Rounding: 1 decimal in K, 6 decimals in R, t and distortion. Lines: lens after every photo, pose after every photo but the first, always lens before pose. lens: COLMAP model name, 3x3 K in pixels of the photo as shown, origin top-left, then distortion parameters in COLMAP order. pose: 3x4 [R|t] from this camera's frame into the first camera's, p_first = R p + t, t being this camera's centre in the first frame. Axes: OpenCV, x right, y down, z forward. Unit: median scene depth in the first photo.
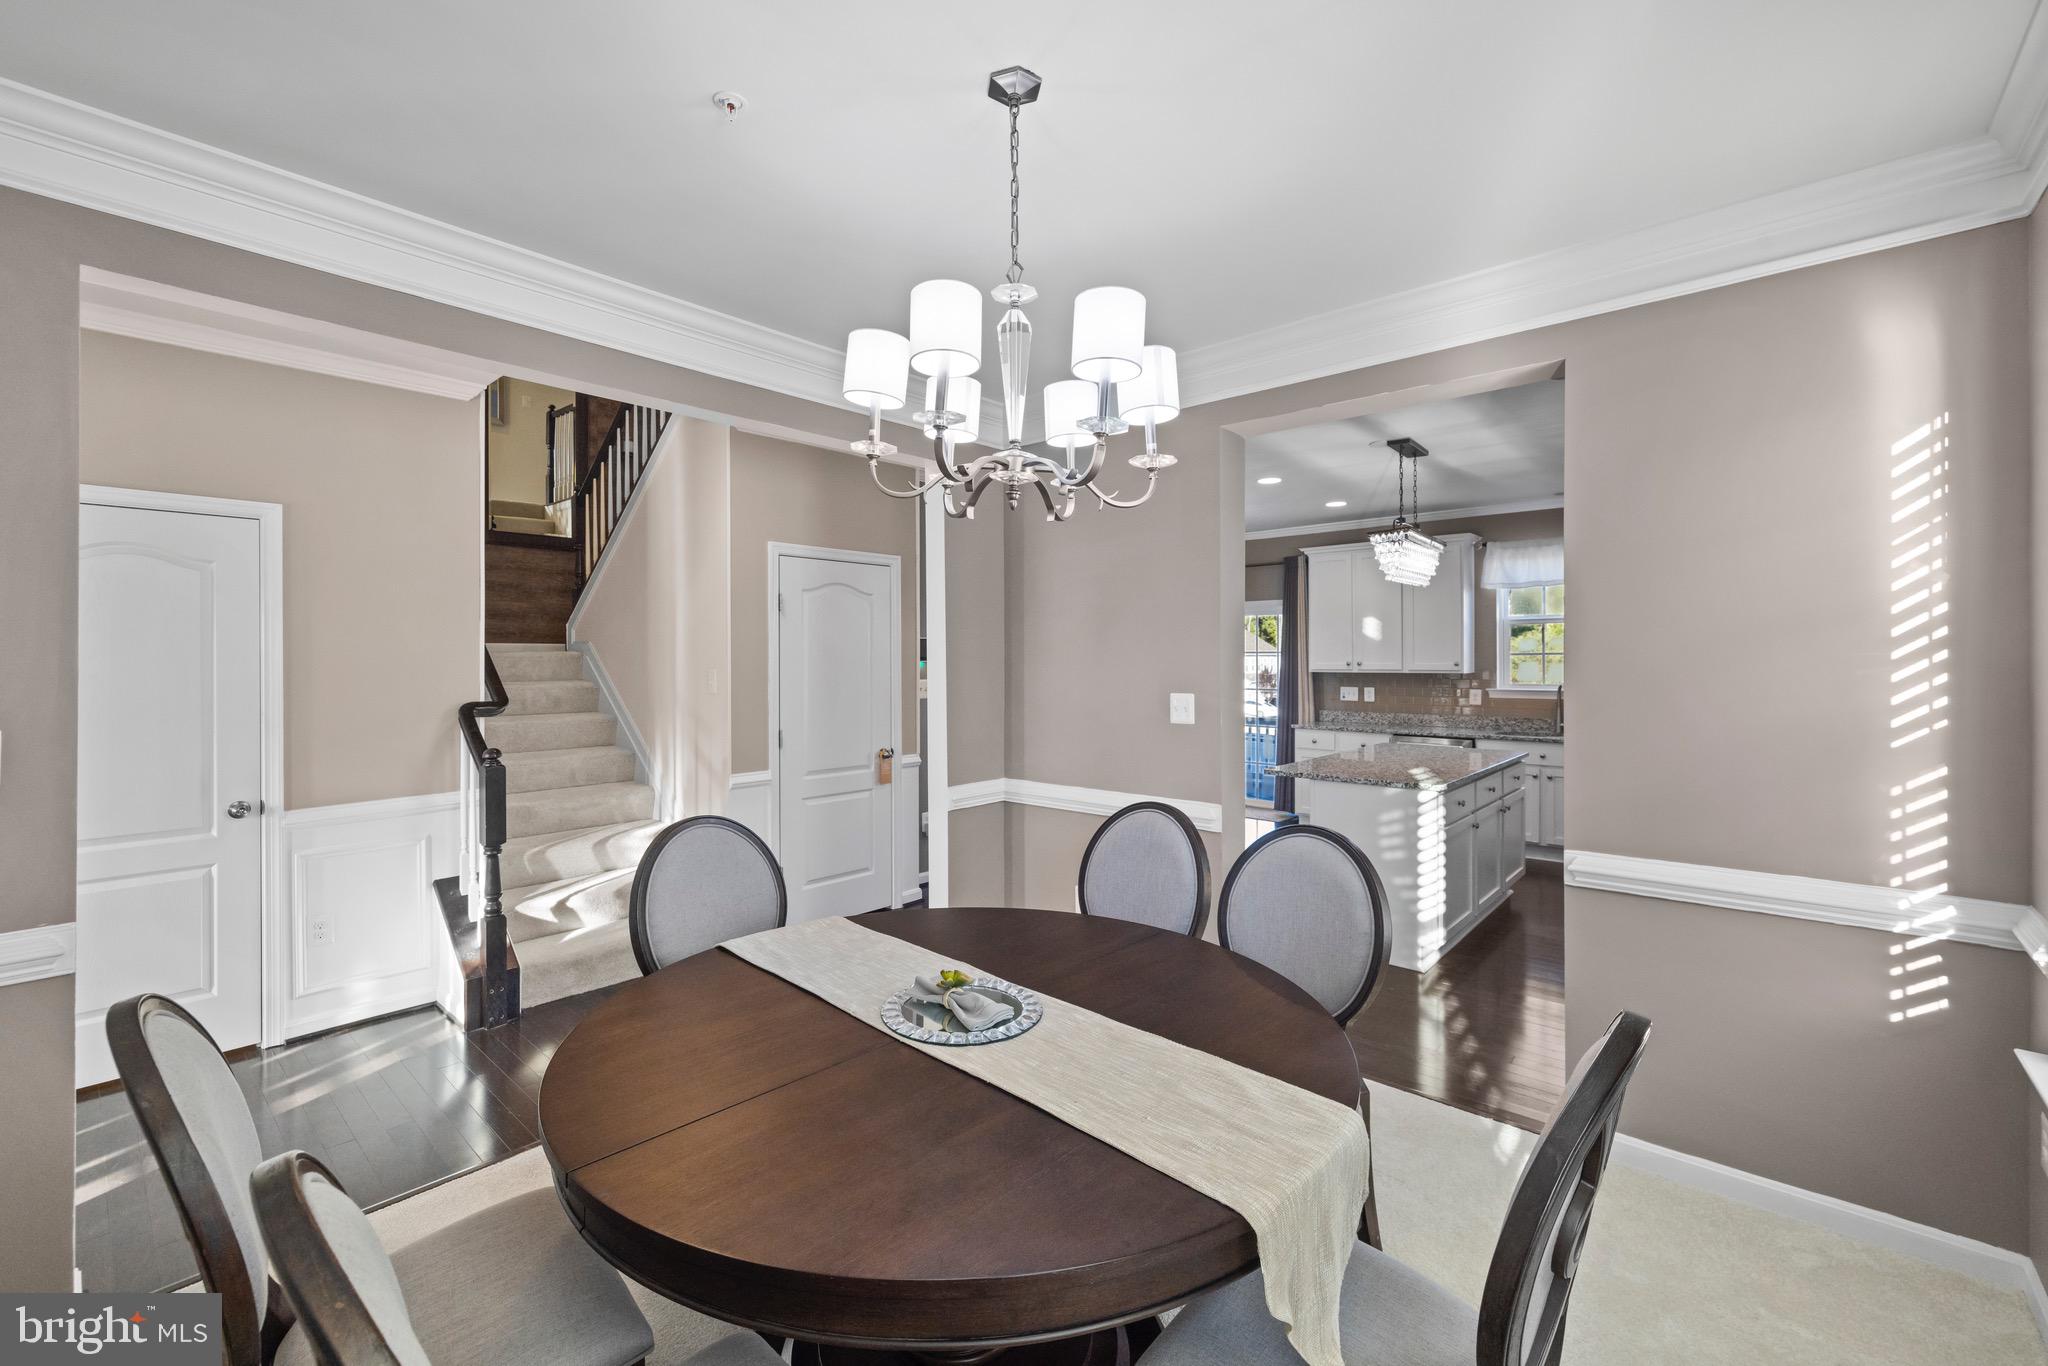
lens RADIAL K [[867.7, 0, 1015.9], [0, 867.7, 644.4], [0, 0, 1]] dist [-0.000178, -0.000174]
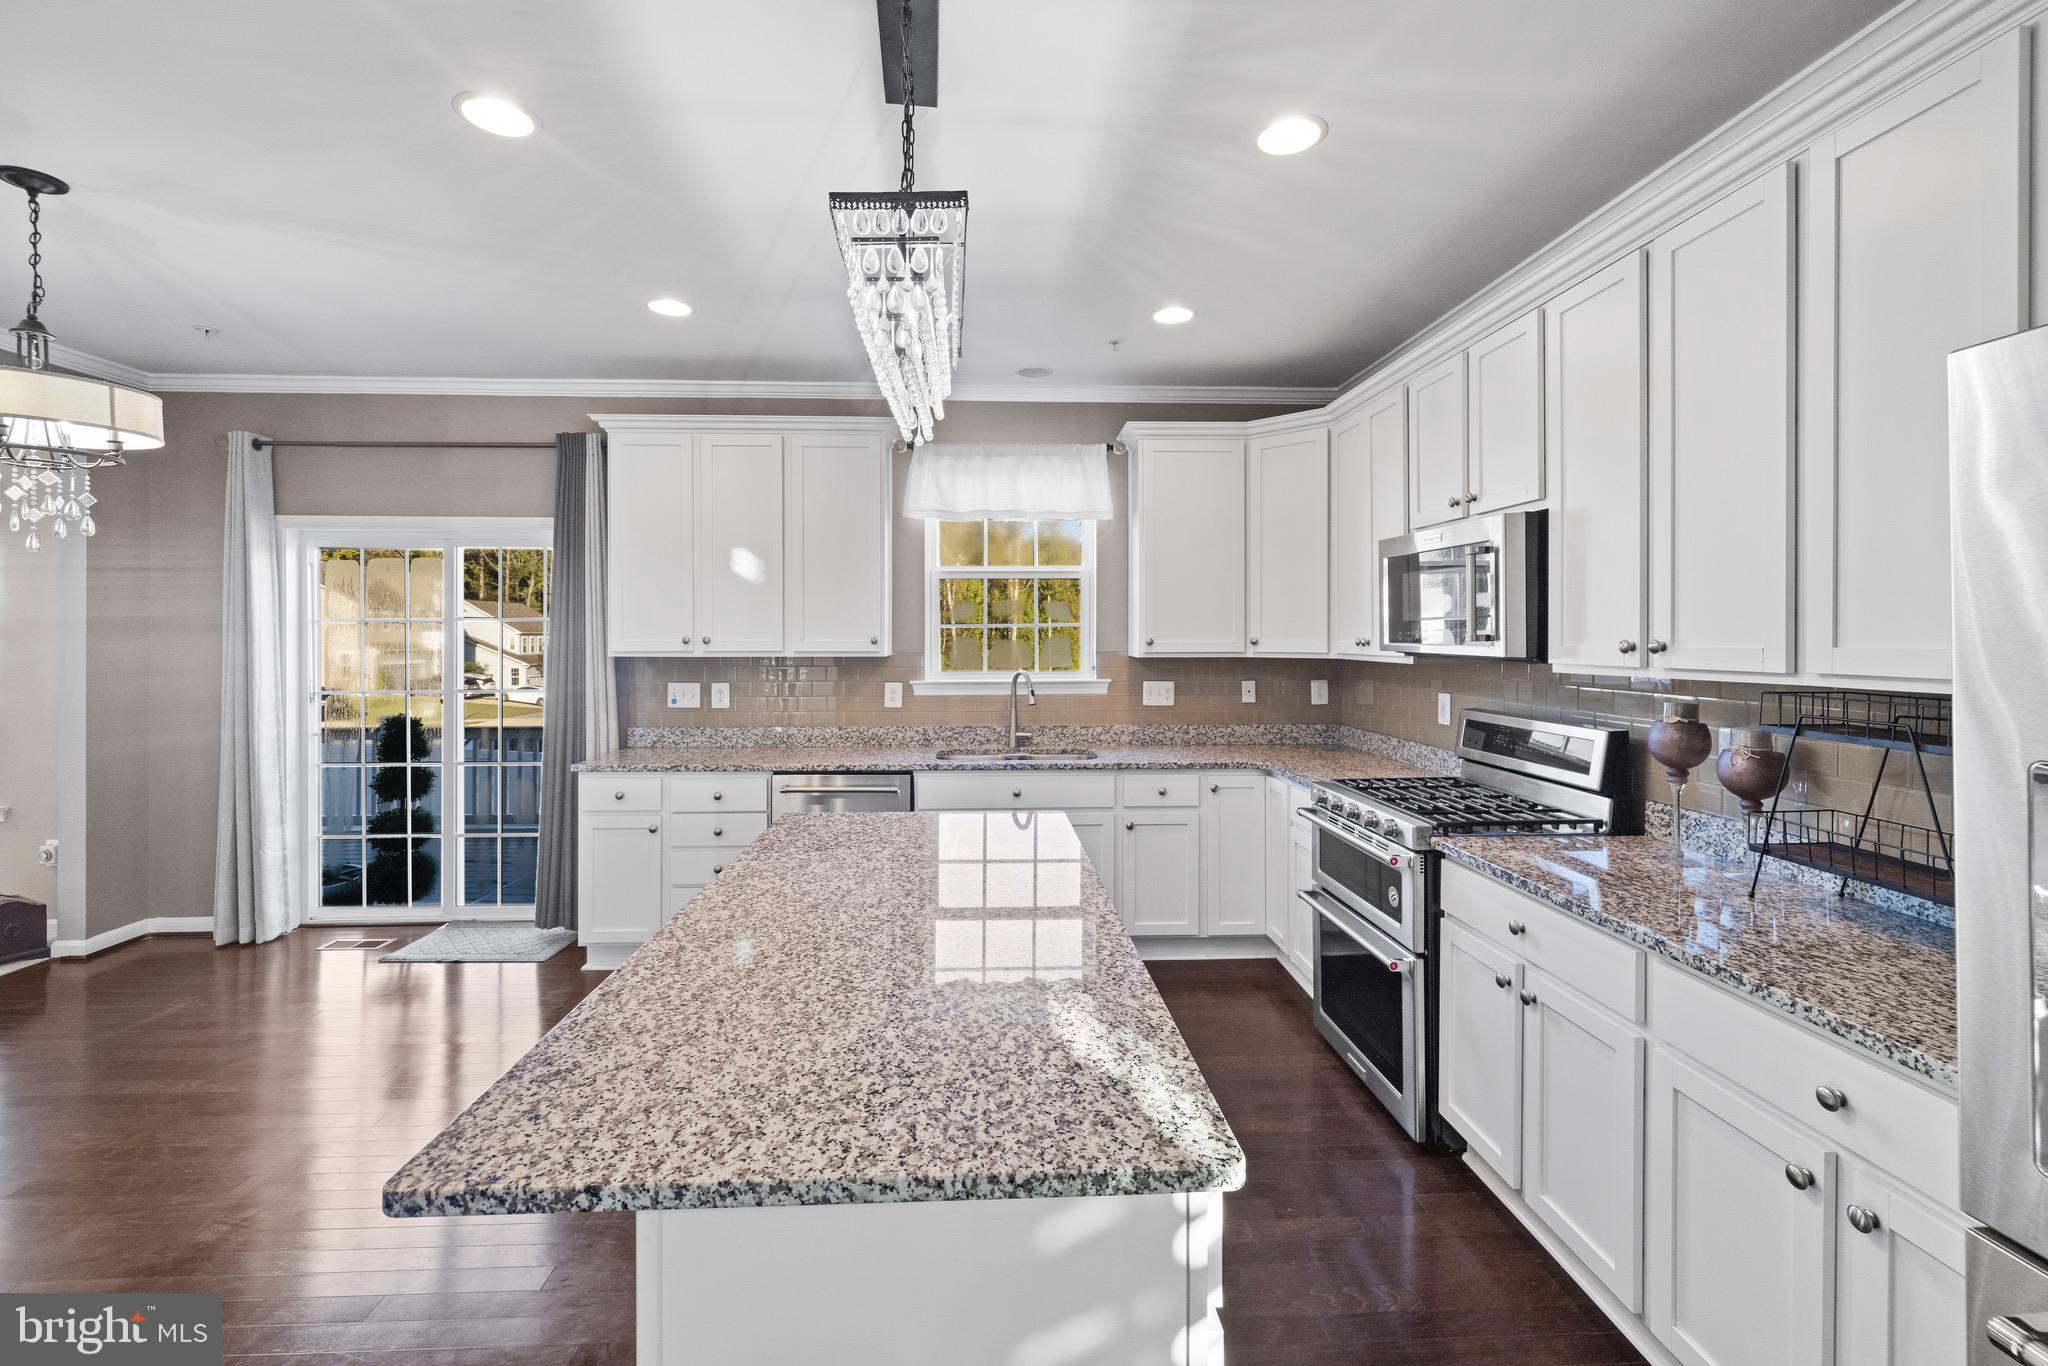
lens RADIAL K [[867.7, 0, 1015.9], [0, 867.7, 644.4], [0, 0, 1]] dist [-0.000178, -0.000174]
pose [[0.713044, -0.001406, 0.701118, 0.161862], [-0.013966, 0.999771, 0.016209, 0.013754], [-0.700980, -0.021350, 0.712861, 0.503549]]
